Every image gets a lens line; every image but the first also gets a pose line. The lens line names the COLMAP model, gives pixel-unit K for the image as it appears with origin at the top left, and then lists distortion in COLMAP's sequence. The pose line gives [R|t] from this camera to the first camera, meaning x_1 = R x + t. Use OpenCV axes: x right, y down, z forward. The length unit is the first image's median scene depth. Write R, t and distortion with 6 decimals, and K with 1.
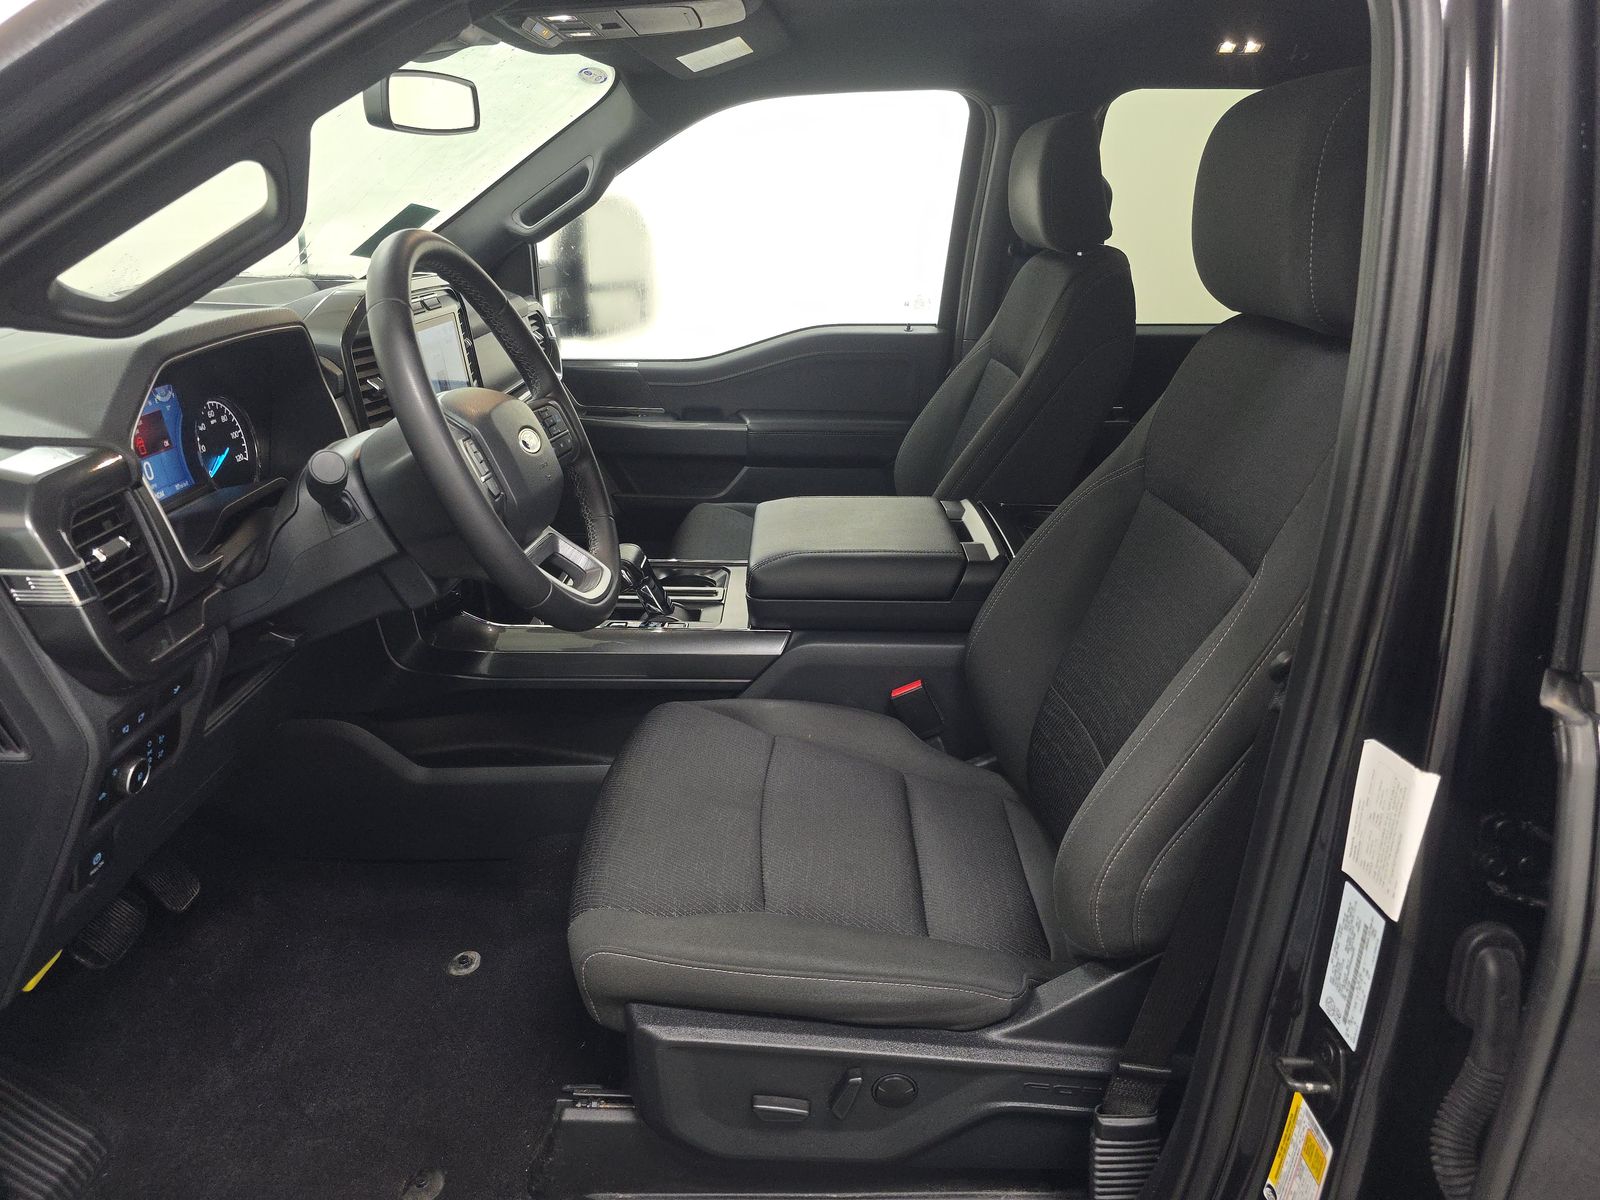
lens RADIAL K [[1099.5, 0, 797.3], [0, 1099.5, 607.1], [0, 0, 1]] dist [0.004668, 0.002390]
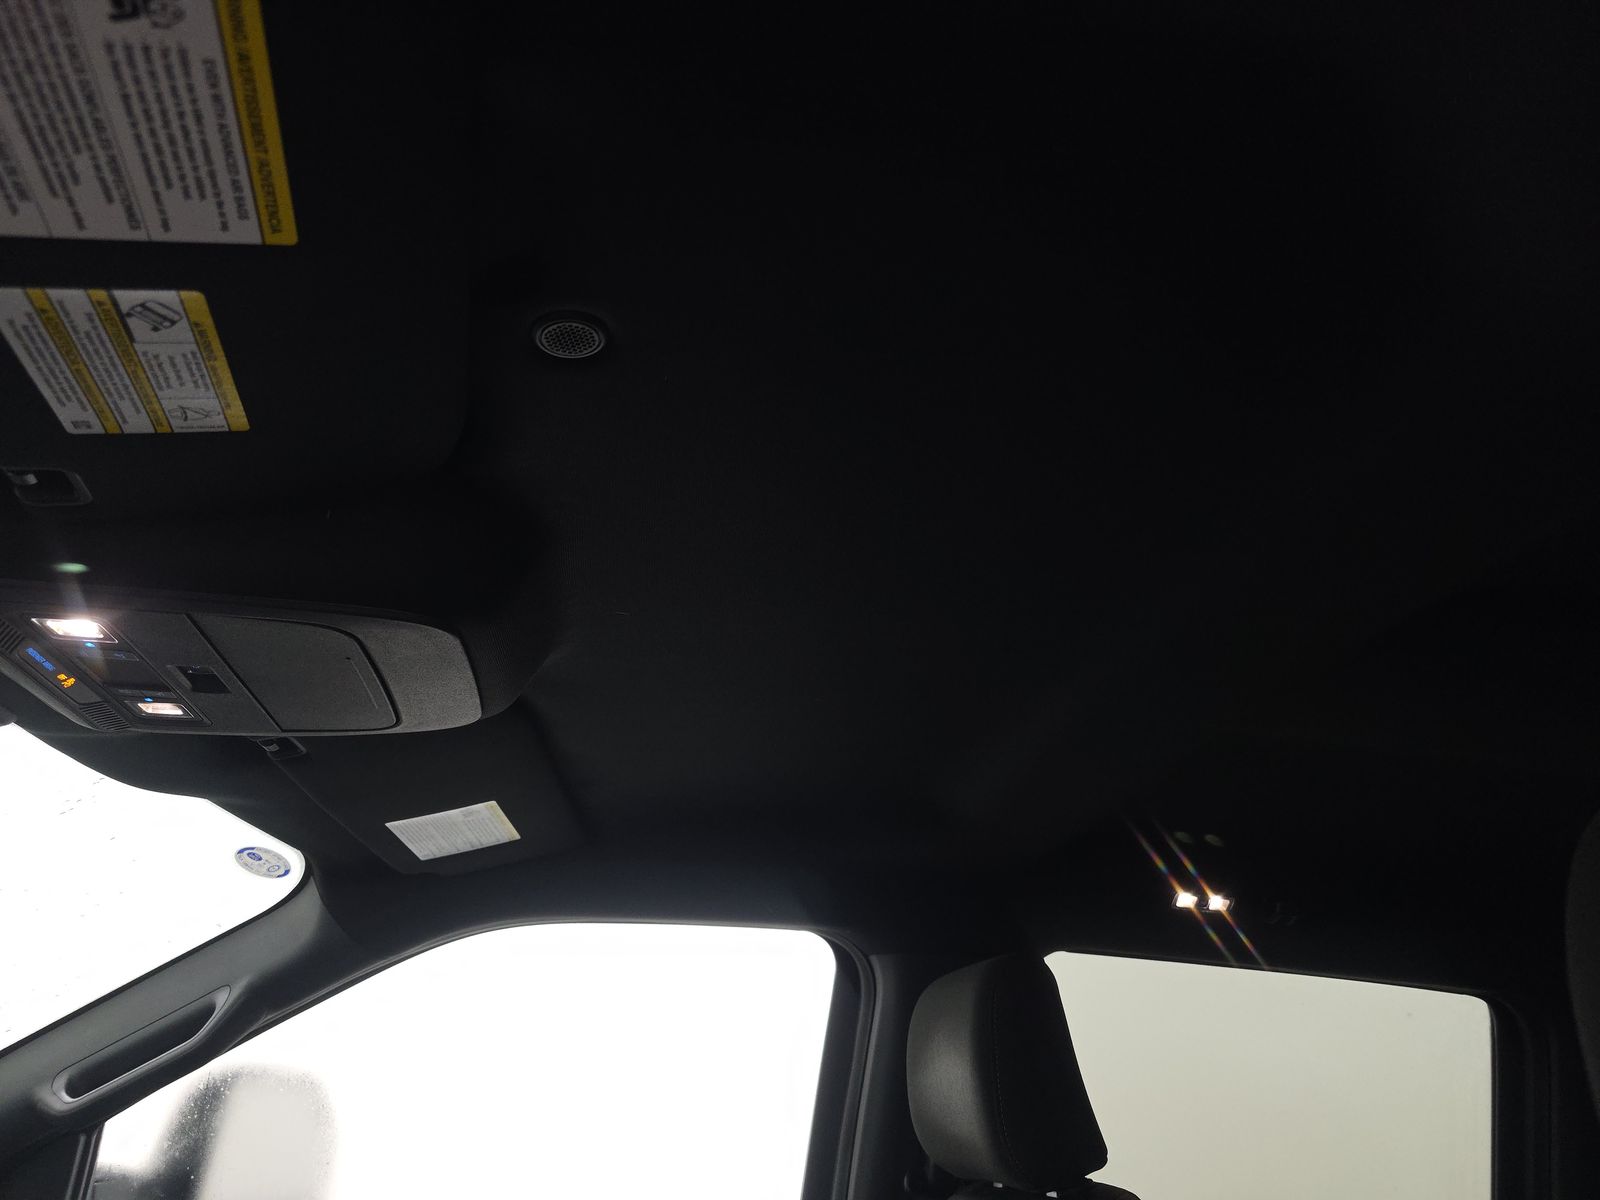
lens RADIAL K [[1099.5, 0, 797.3], [0, 1099.5, 607.1], [0, 0, 1]] dist [0.004668, 0.002390]
pose [[0.987283, 0.109734, 0.115027, 0.031414], [0.005952, 0.697535, -0.716526, -0.119916], [-0.158863, 0.708099, 0.688011, 0.390139]]
